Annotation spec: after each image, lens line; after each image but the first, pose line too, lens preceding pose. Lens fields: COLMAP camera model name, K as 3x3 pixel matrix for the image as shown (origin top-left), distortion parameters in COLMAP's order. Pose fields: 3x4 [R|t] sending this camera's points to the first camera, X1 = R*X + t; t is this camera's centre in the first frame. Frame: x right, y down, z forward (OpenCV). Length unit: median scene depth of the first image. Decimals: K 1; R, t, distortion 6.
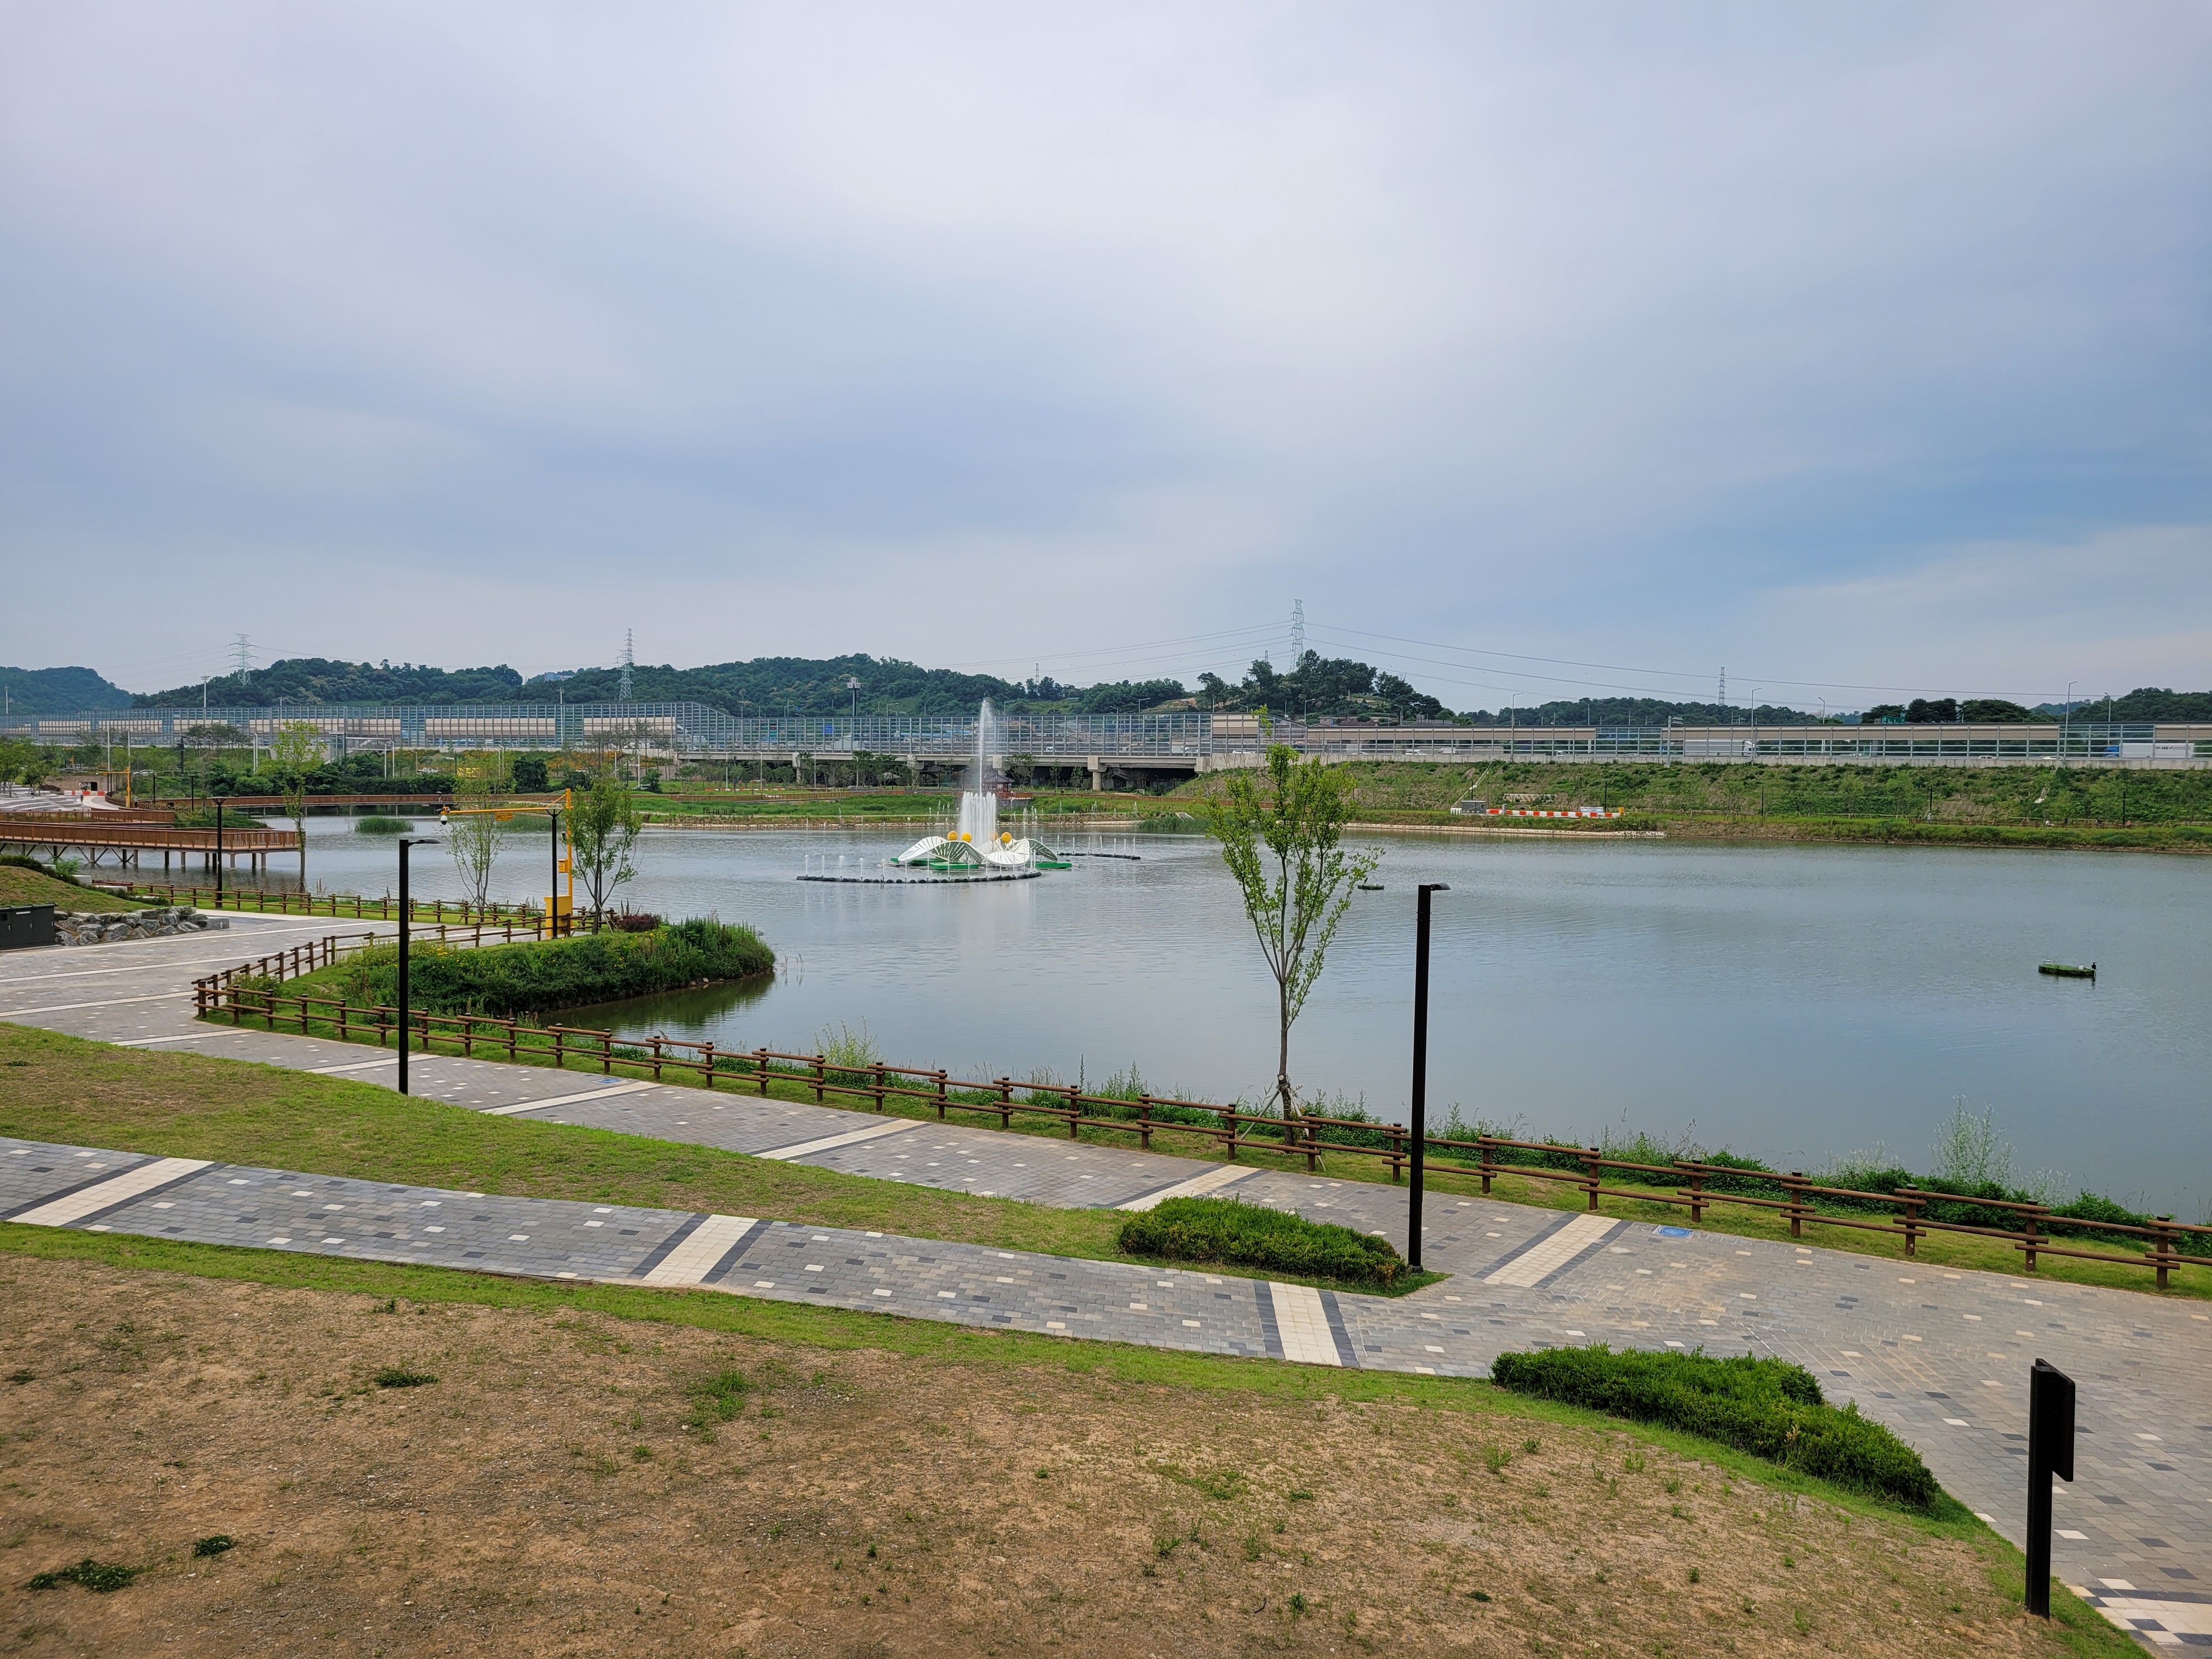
lens RADIAL K [[1637.8, 0, 1089.1], [0, 1637.8, 831.0], [0, 0, 1]] dist [0.055035, -0.041275]
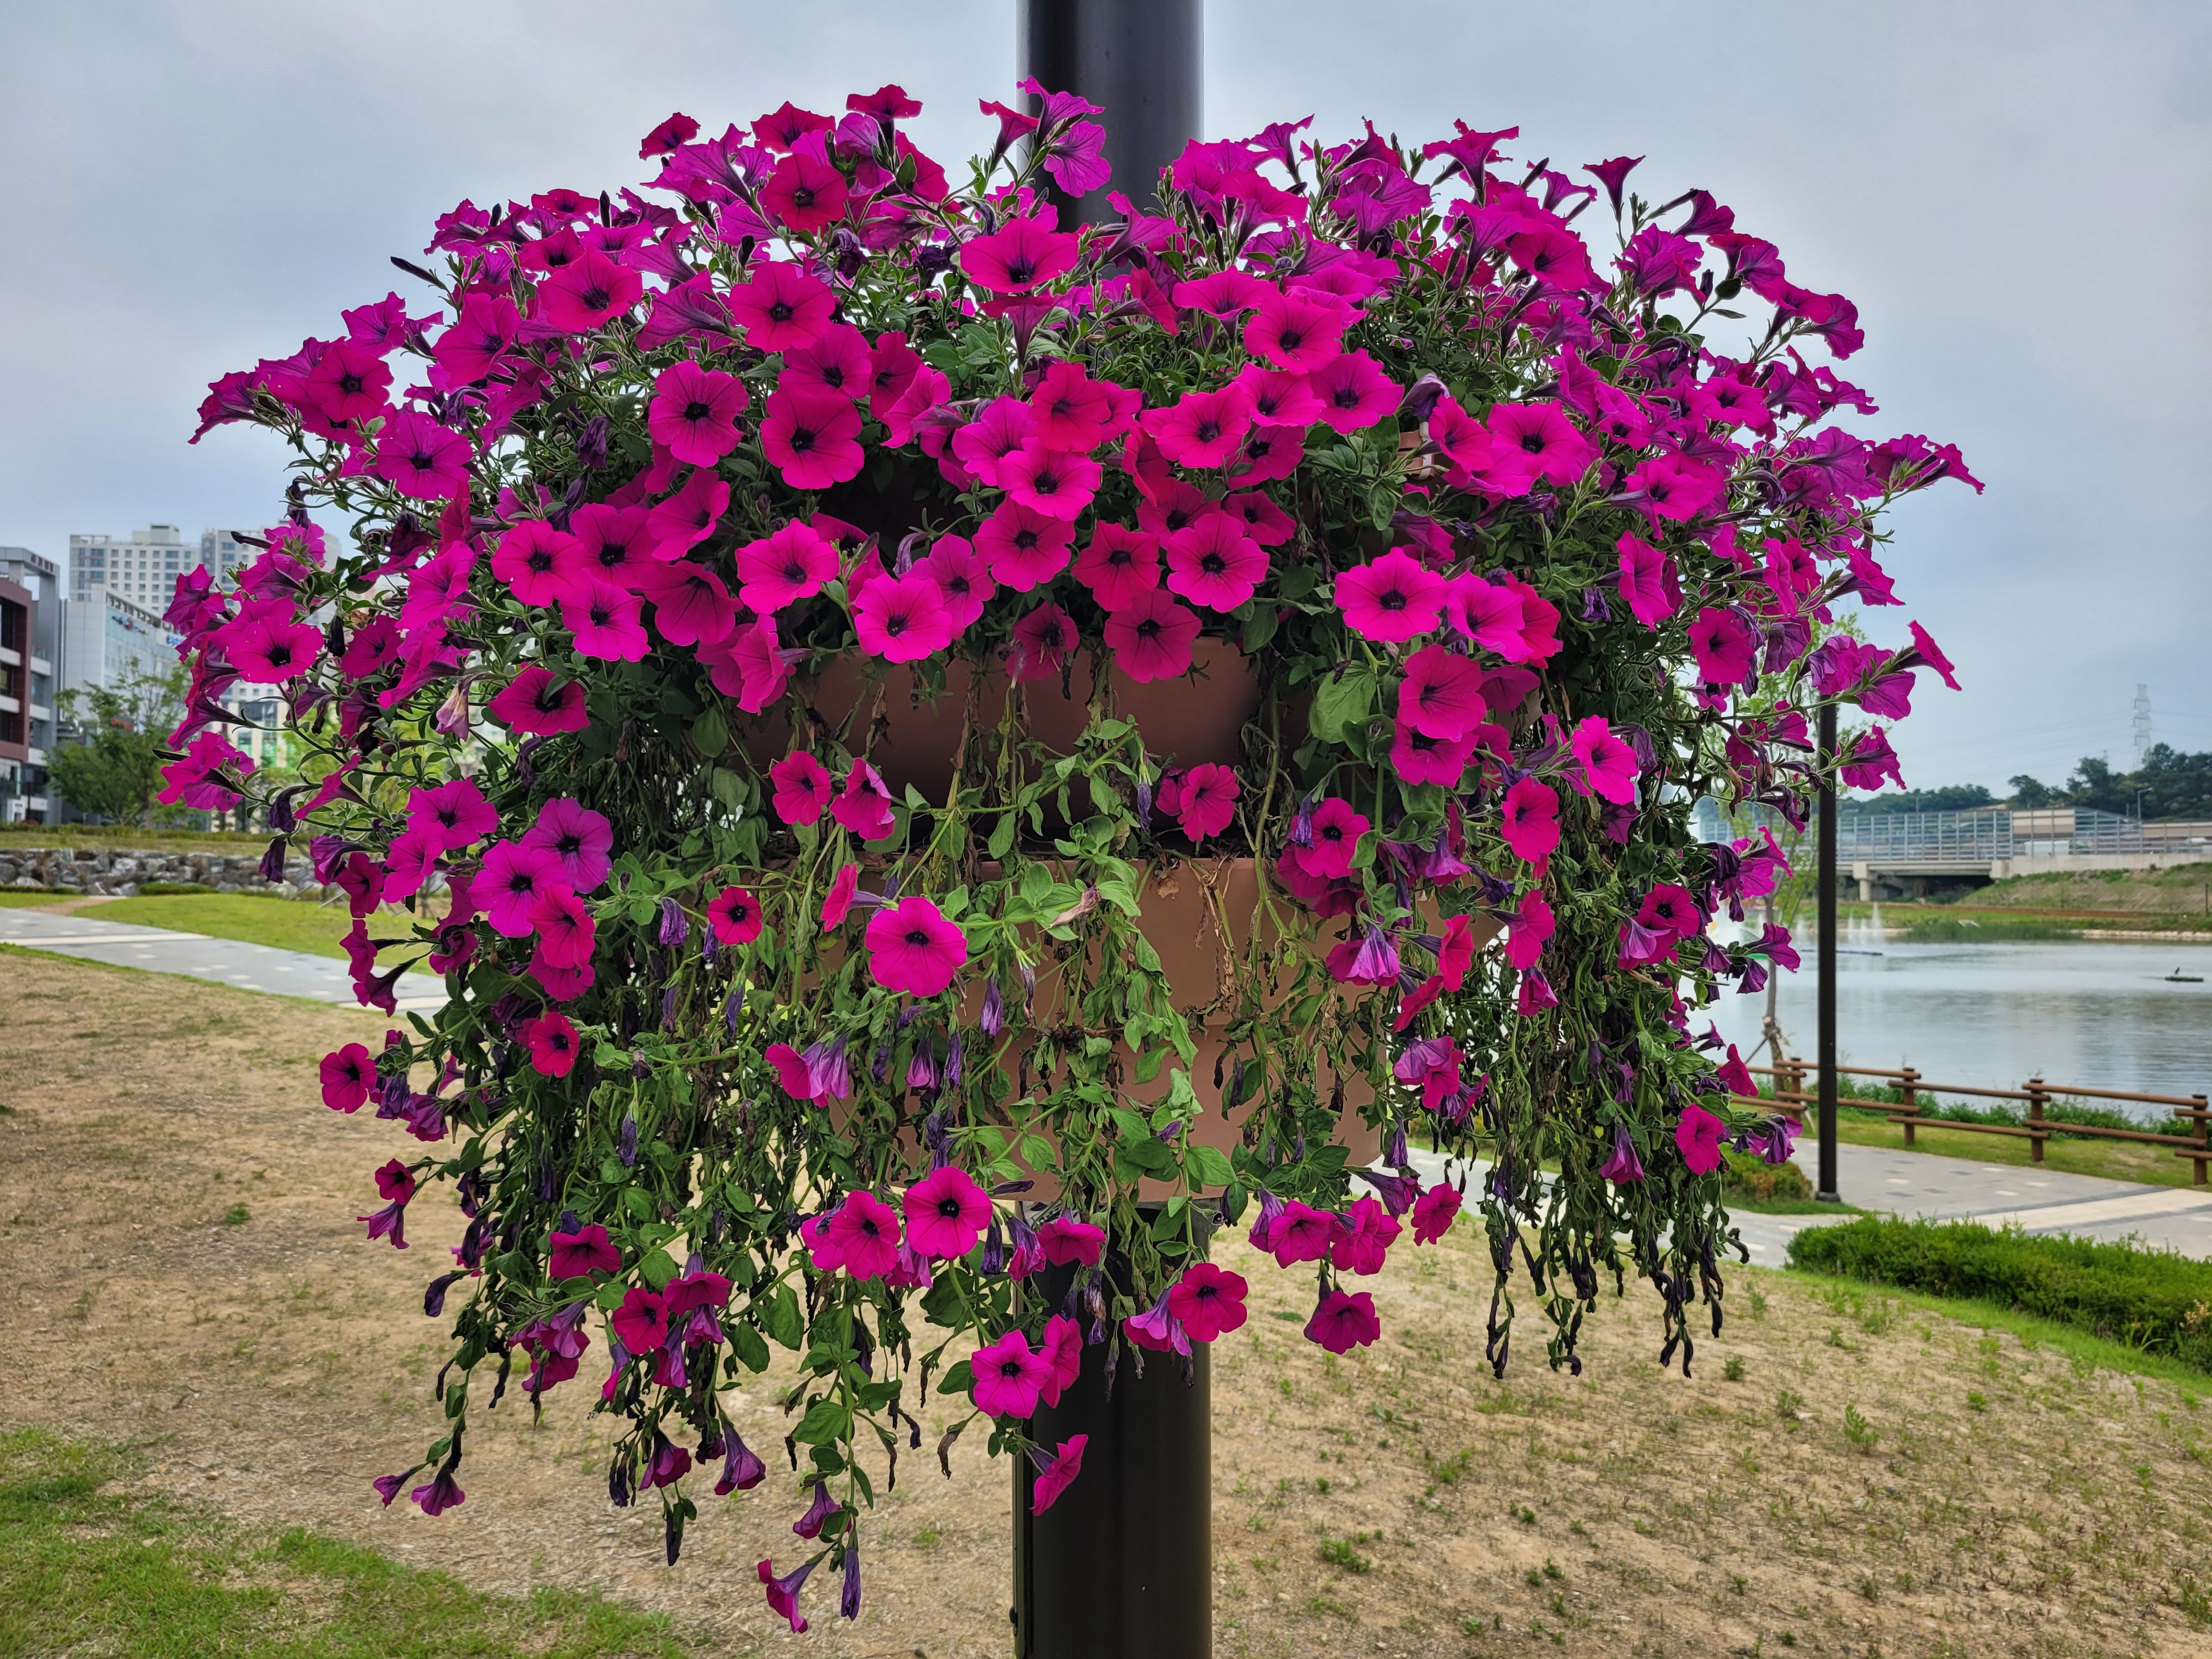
lens RADIAL K [[1637.8, 0, 1106.1], [0, 1637.8, 847.6], [0, 0, 1]] dist [0.055035, -0.041275]
pose [[0.905229, -0.018352, -0.424528, 0.013234], [-0.010664, 0.997771, -0.065872, 0.009754], [0.424791, 0.064156, 0.903015, 0.011819]]
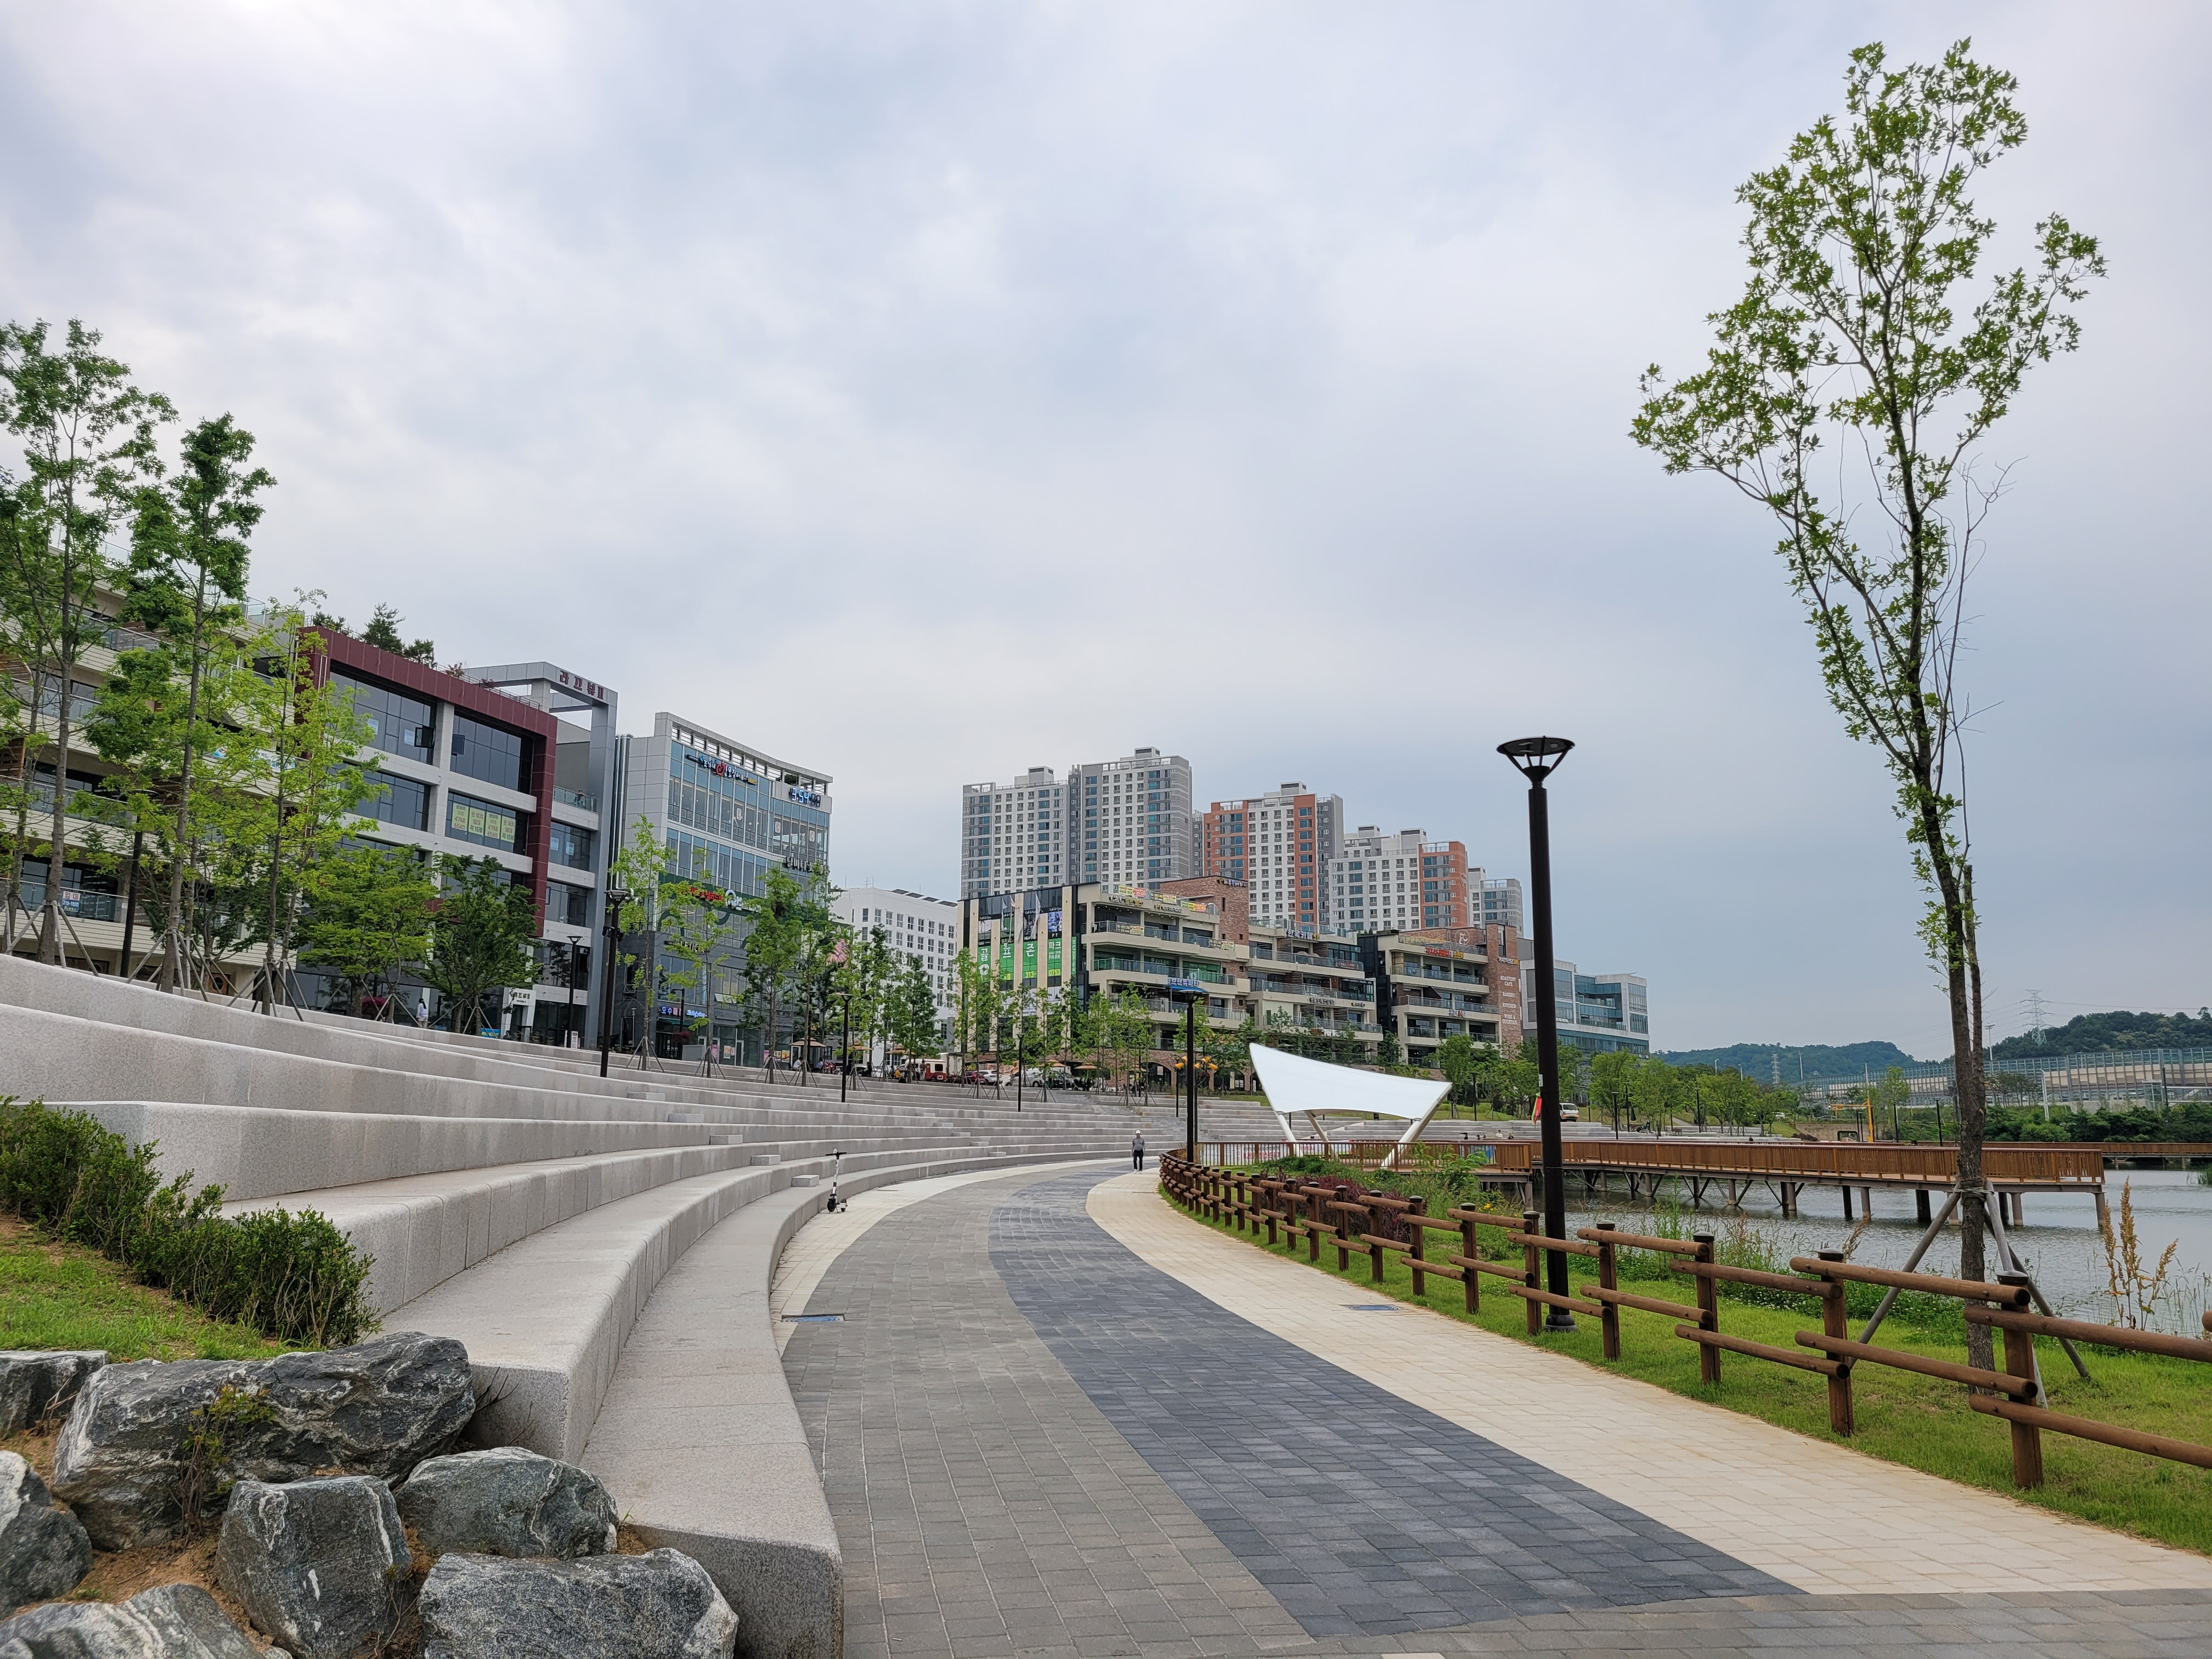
lens RADIAL K [[1637.8, 0, 1119.9], [0, 1637.8, 832.1], [0, 0, 1]] dist [0.055035, -0.041275]
pose [[0.559953, -0.157491, -0.813418, -0.083117], [-0.027299, 0.977727, -0.208097, 0.006361], [0.828074, 0.138730, 0.543182, 0.180126]]
